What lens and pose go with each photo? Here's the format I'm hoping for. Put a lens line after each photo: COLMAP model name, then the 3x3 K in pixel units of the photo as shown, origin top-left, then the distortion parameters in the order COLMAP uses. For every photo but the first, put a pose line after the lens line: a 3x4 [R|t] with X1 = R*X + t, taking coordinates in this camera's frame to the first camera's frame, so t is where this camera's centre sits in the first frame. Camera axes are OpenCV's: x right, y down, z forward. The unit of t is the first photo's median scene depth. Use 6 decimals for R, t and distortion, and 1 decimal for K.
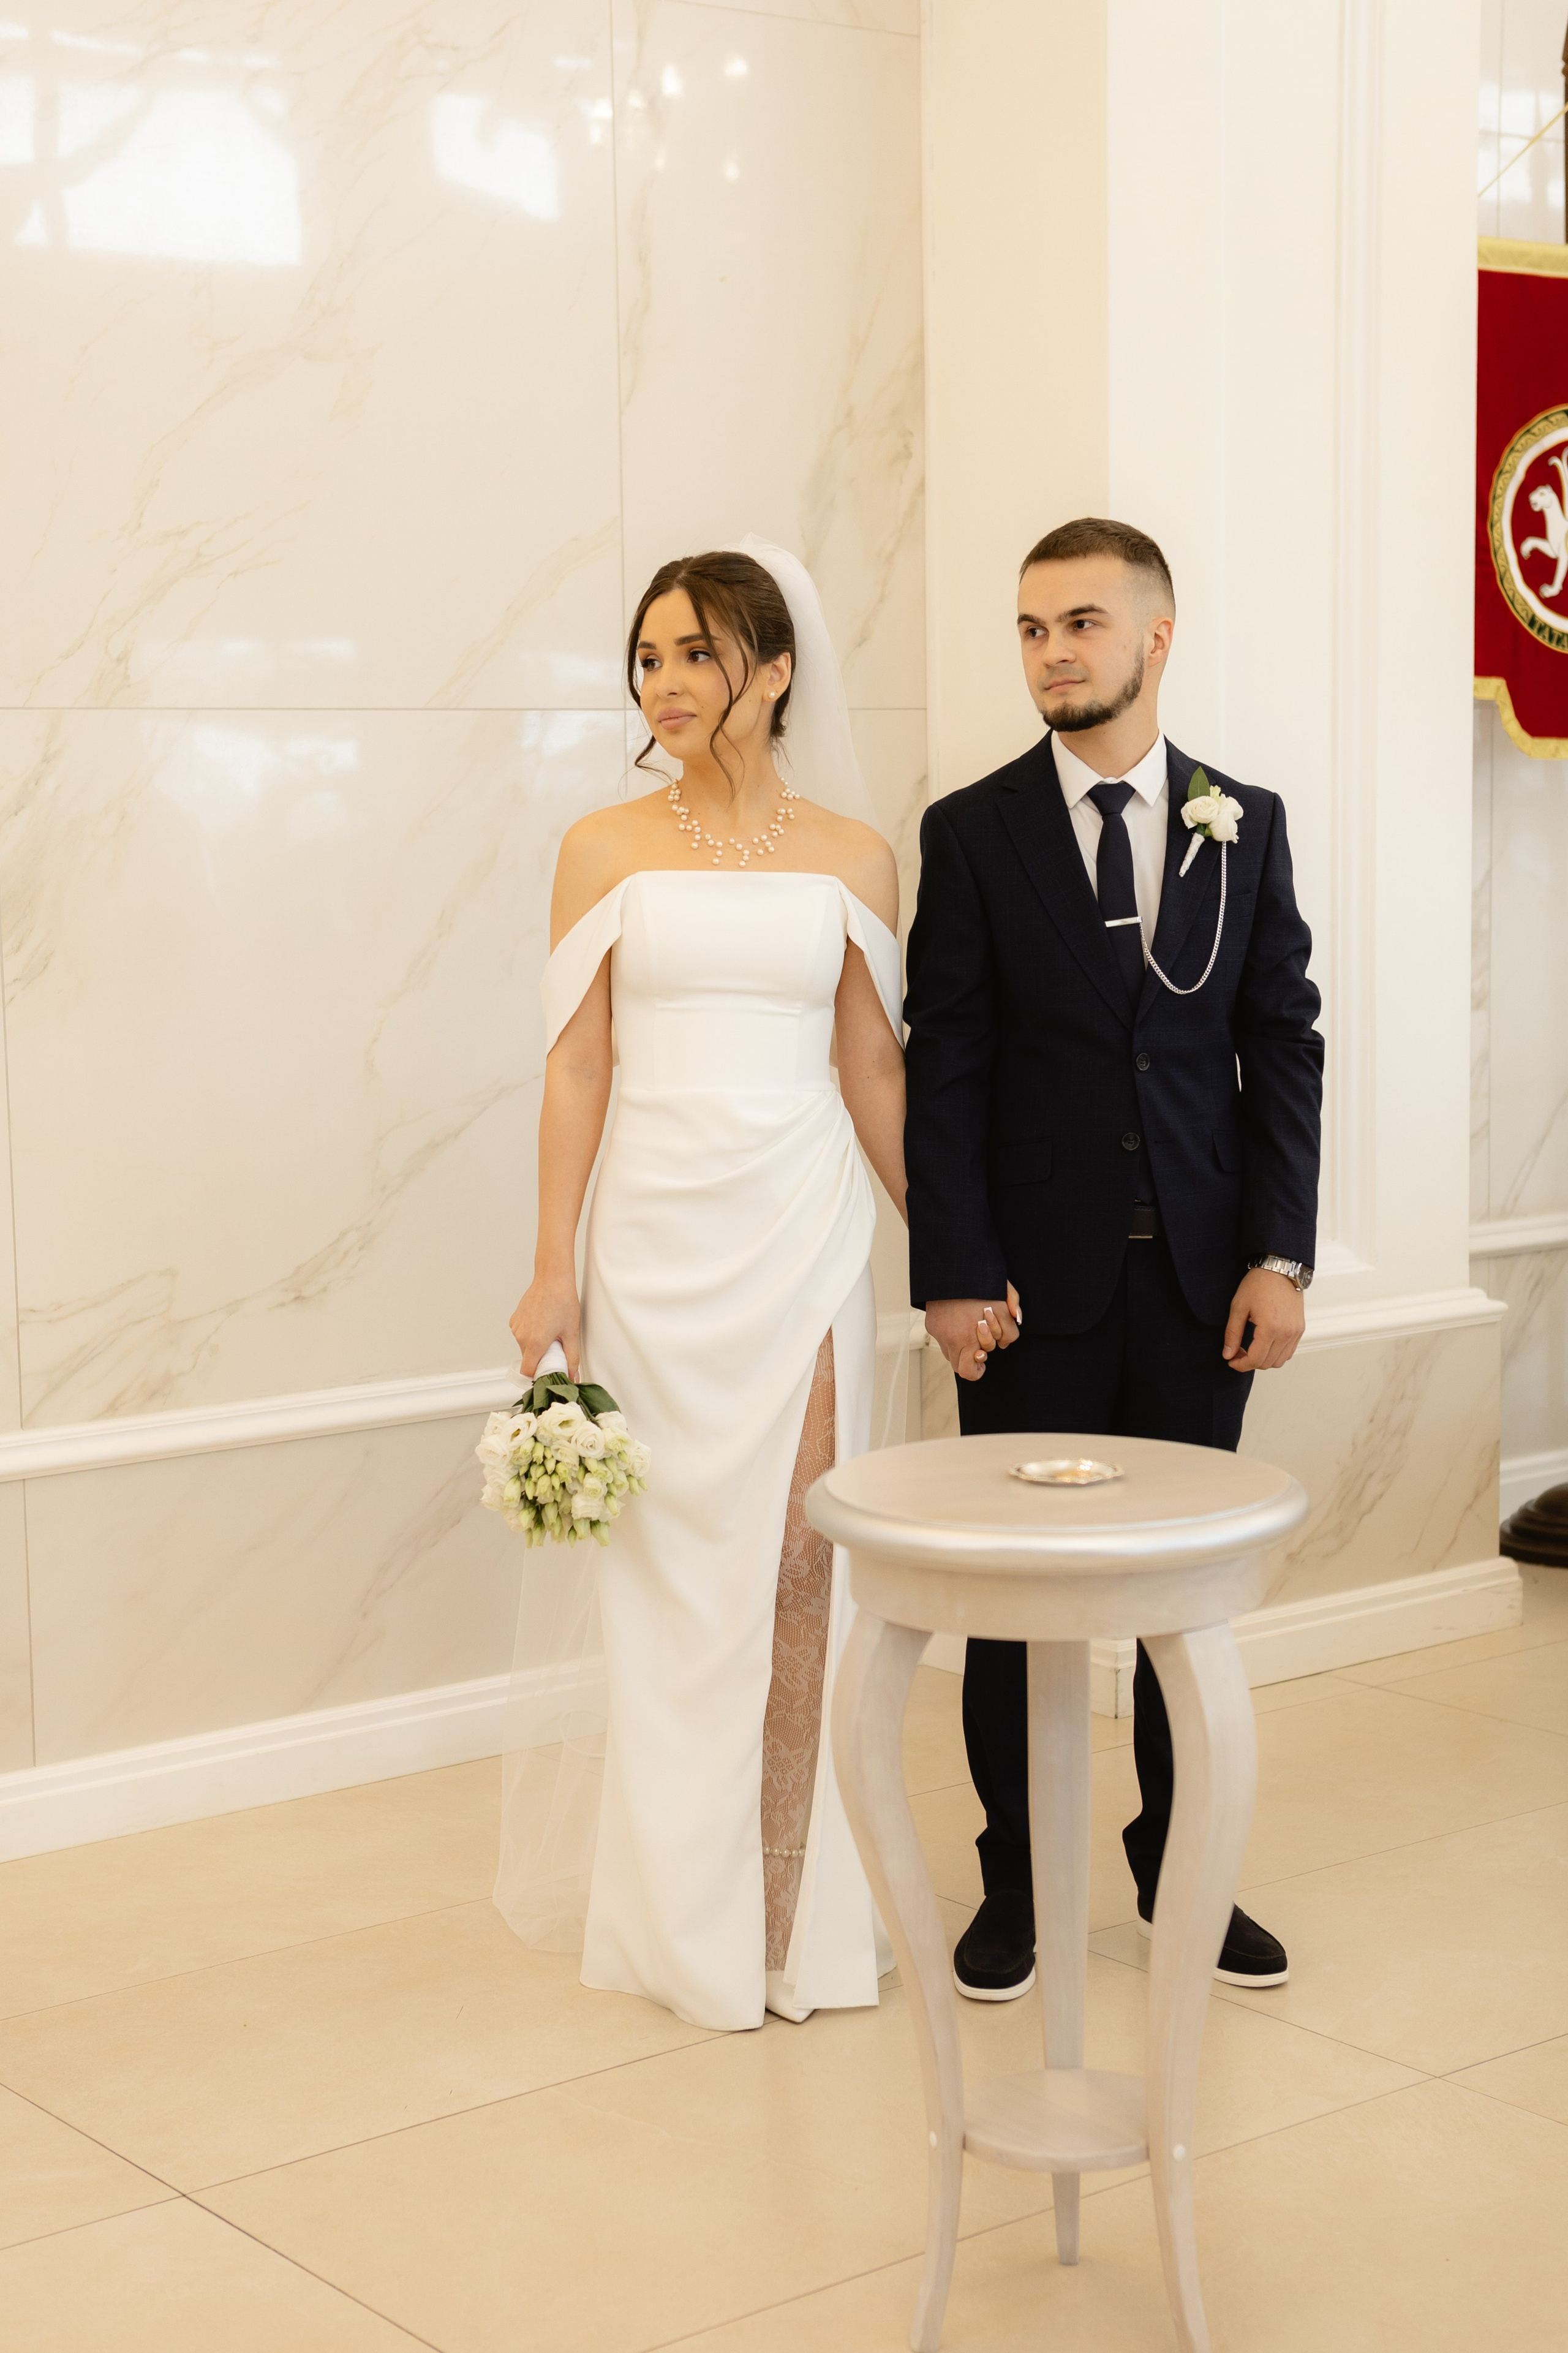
lens RADIAL K [[3611.8, 0, 754.6], [0, 3611.8, 1208.4], [0, 0, 1]] dist [0.060483, 0.000000]
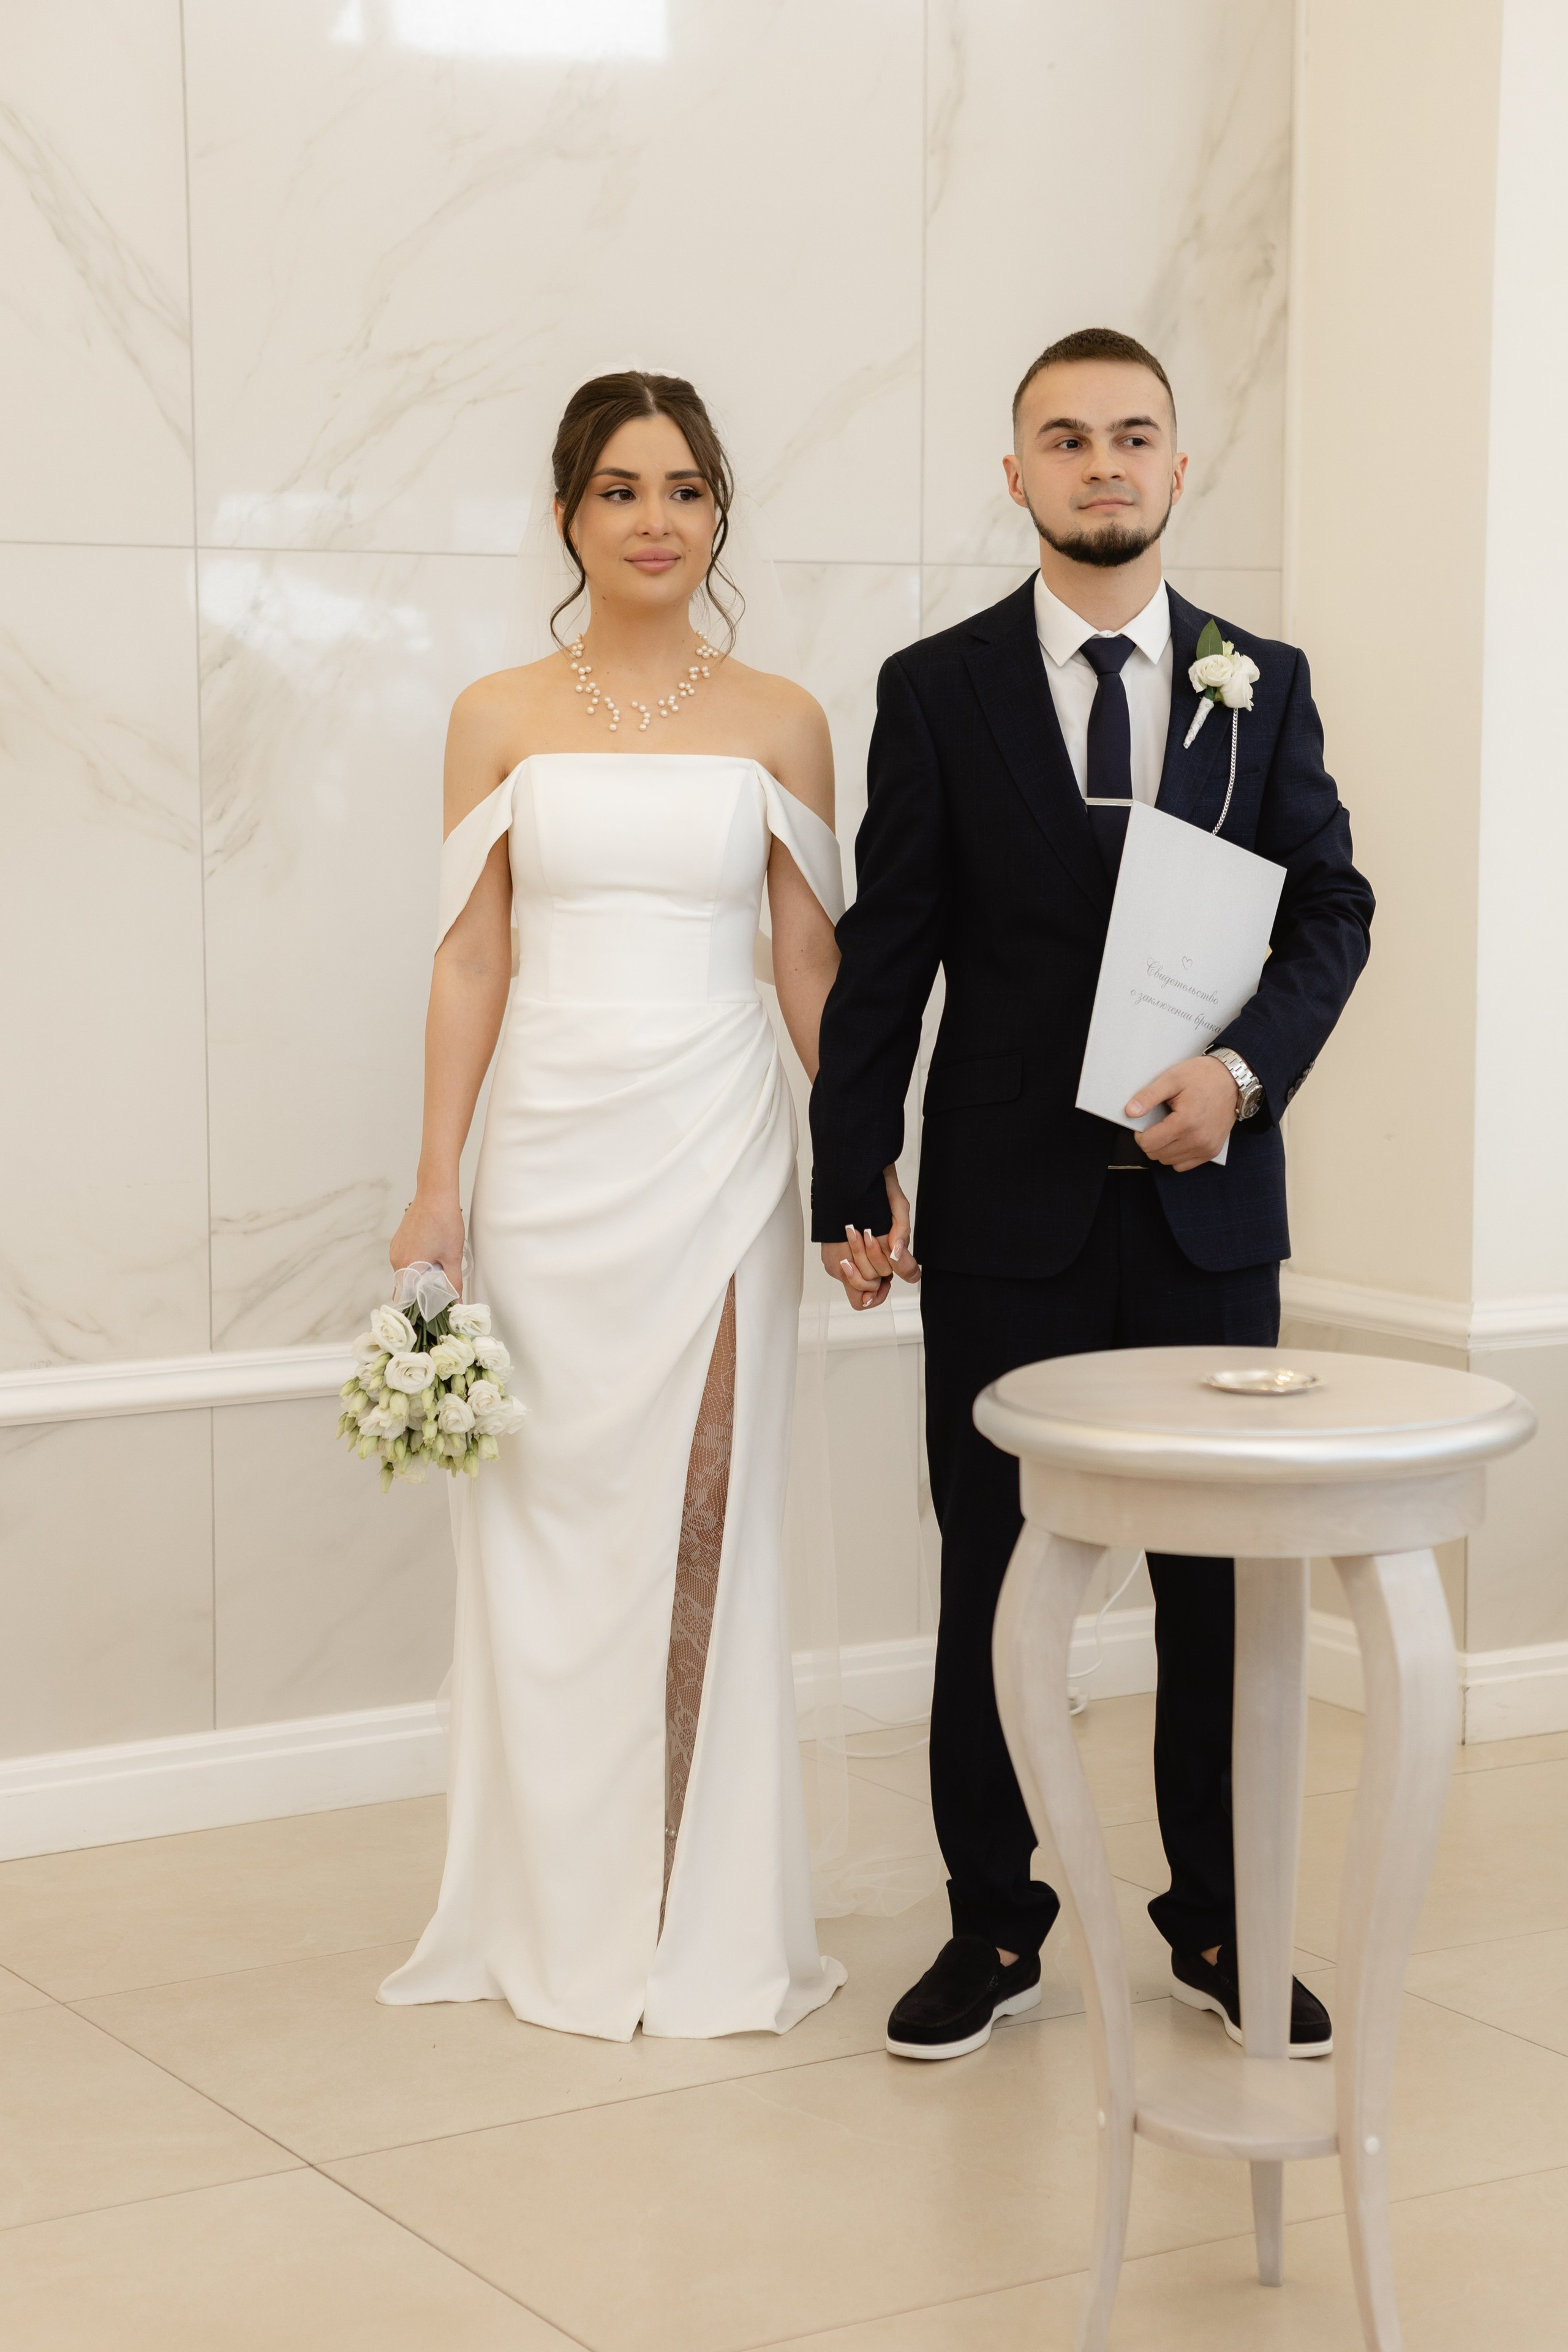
lens RADIAL K [[4580.6, 0, 852.8], [0, 4580.6, 1236.1], [0, 0, 1]] dist [0.242728, 0.000000]
pose [[0.992717, 0.028776, -0.116980, 0.087113], [-0.029961, 0.999516, -0.008378, 0.036358], [0.116683, 0.011822, 0.993099, -0.115367]]
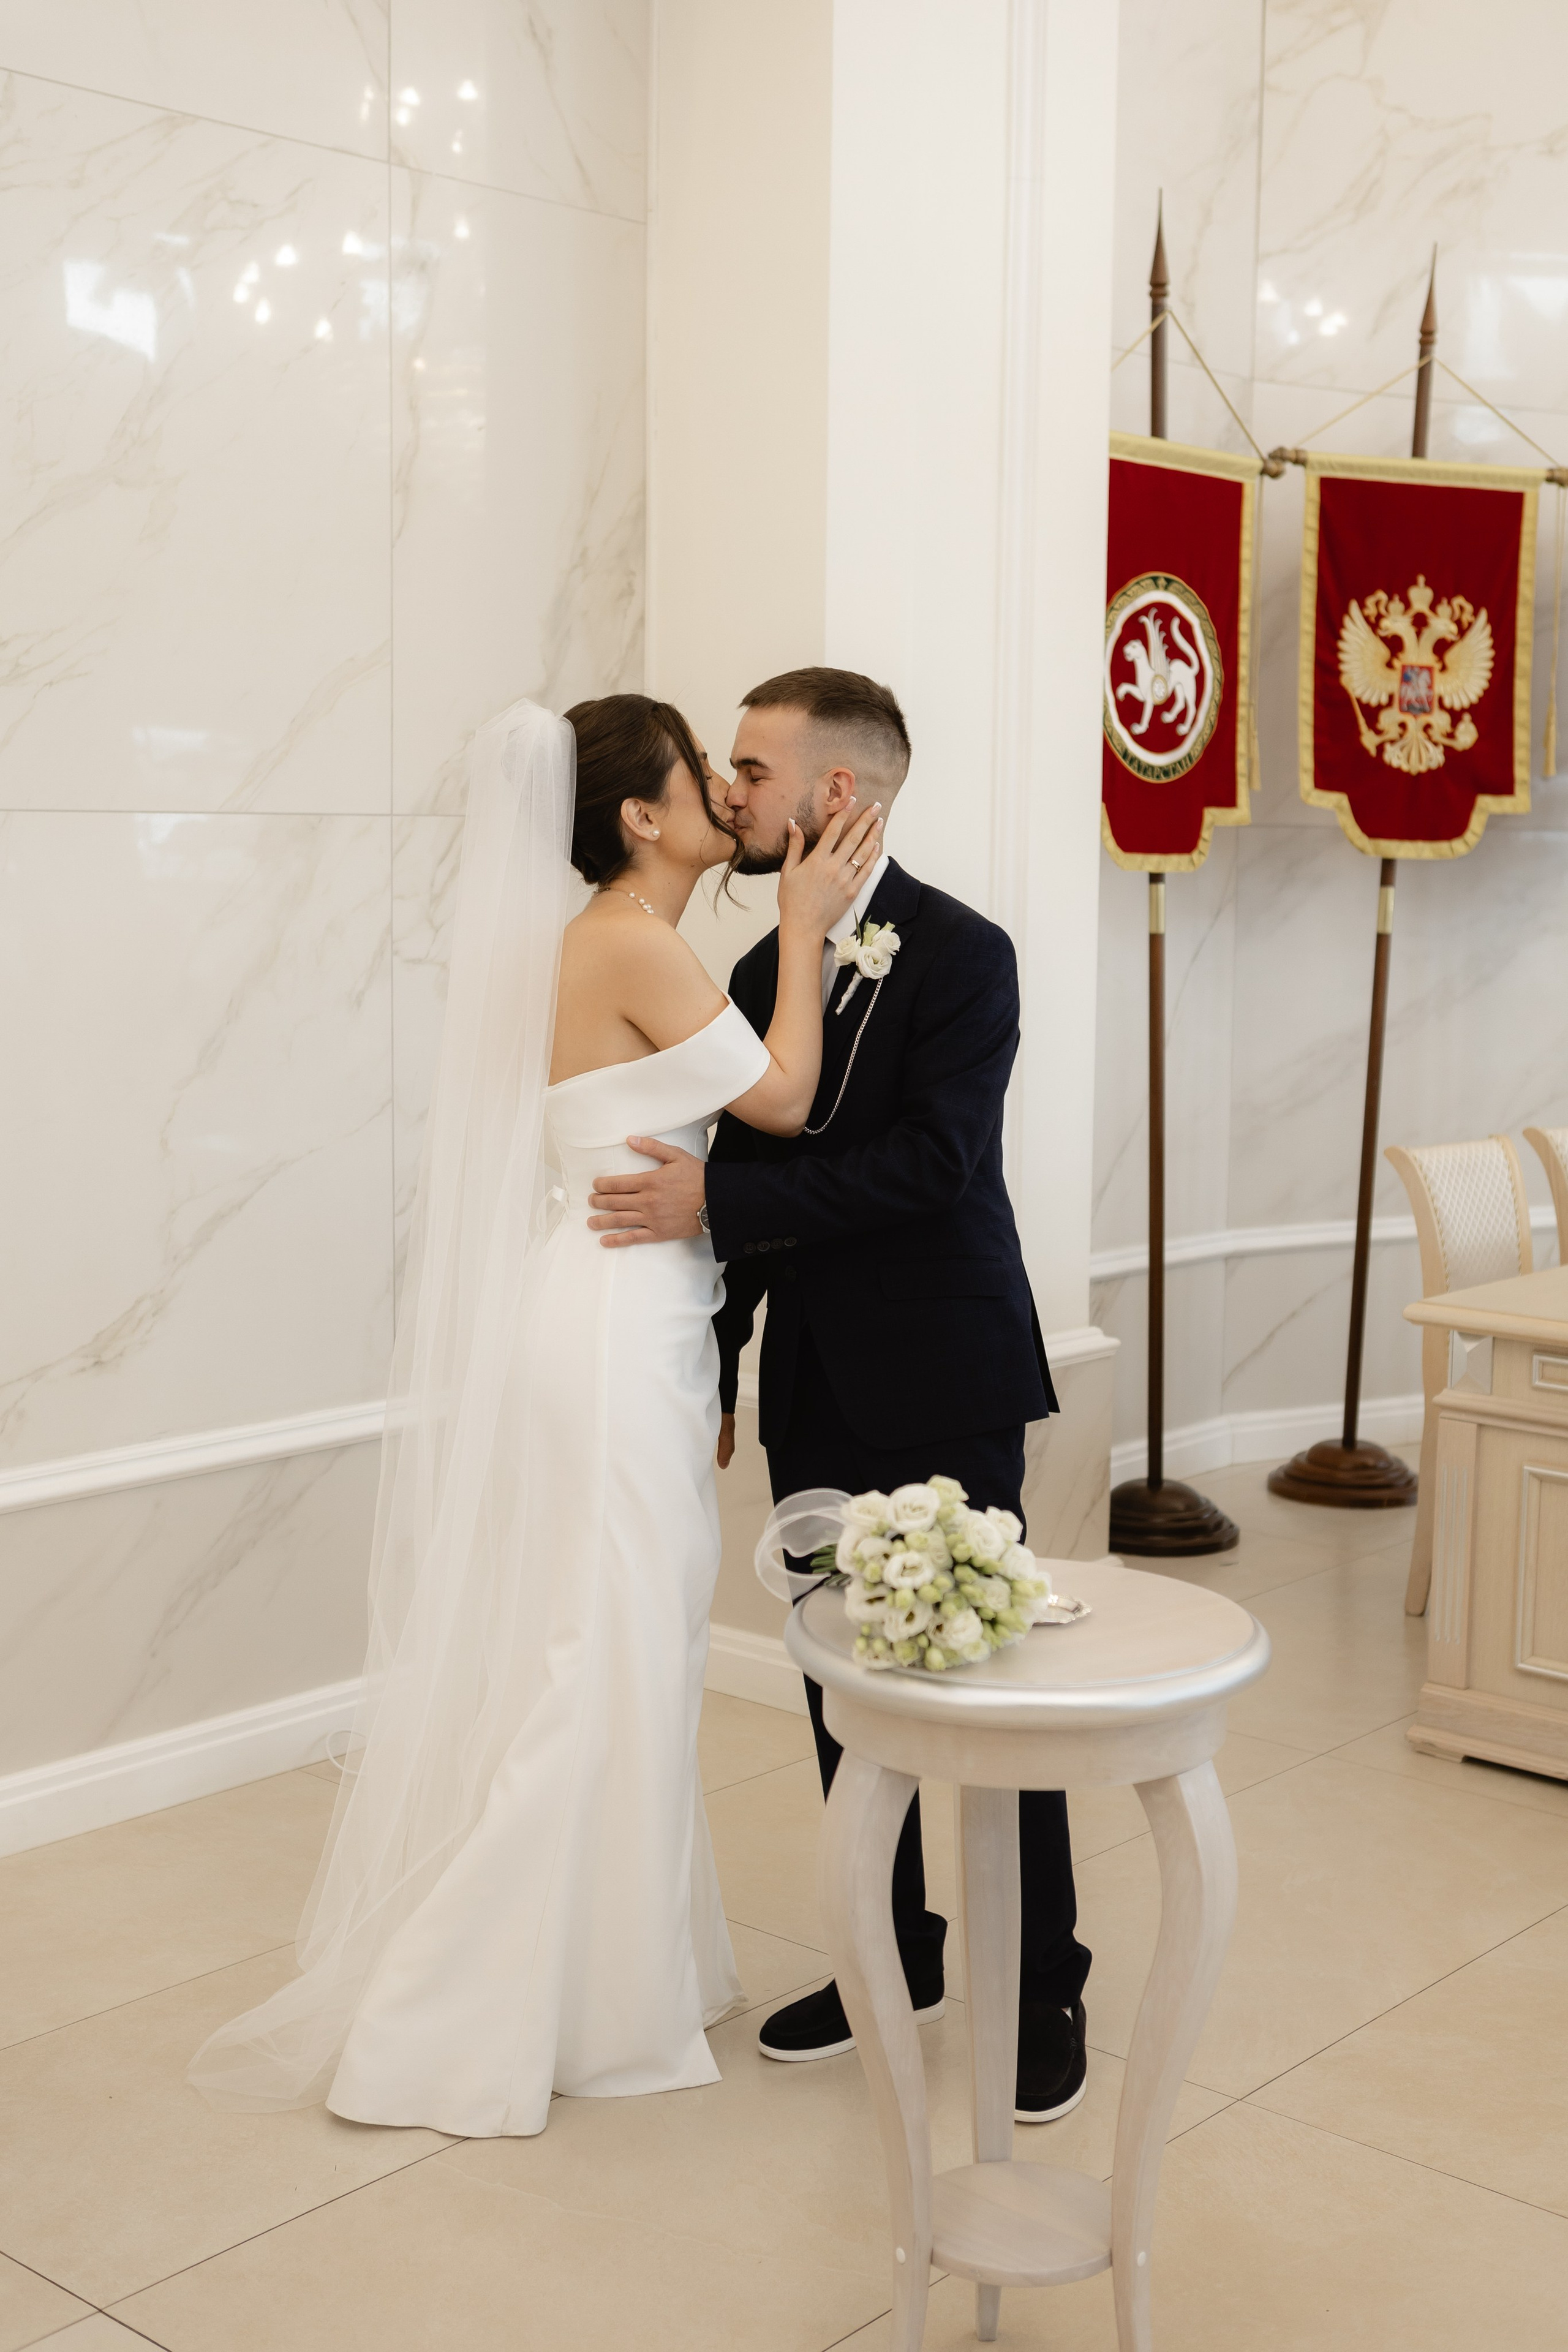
lens RADIAL K [[2888.8, 0, 771.9], [0, 2888.8, 1178.5], [0, 0, 1]] dist [0.000007, 0.000000]
pose [[0.982880, 0.004083, 0.184202, -0.090336], [-0.004425, 0.999989, 0.001446, -0.032535], [-0.184194, -0.002237, 0.982887, 0.130342]]
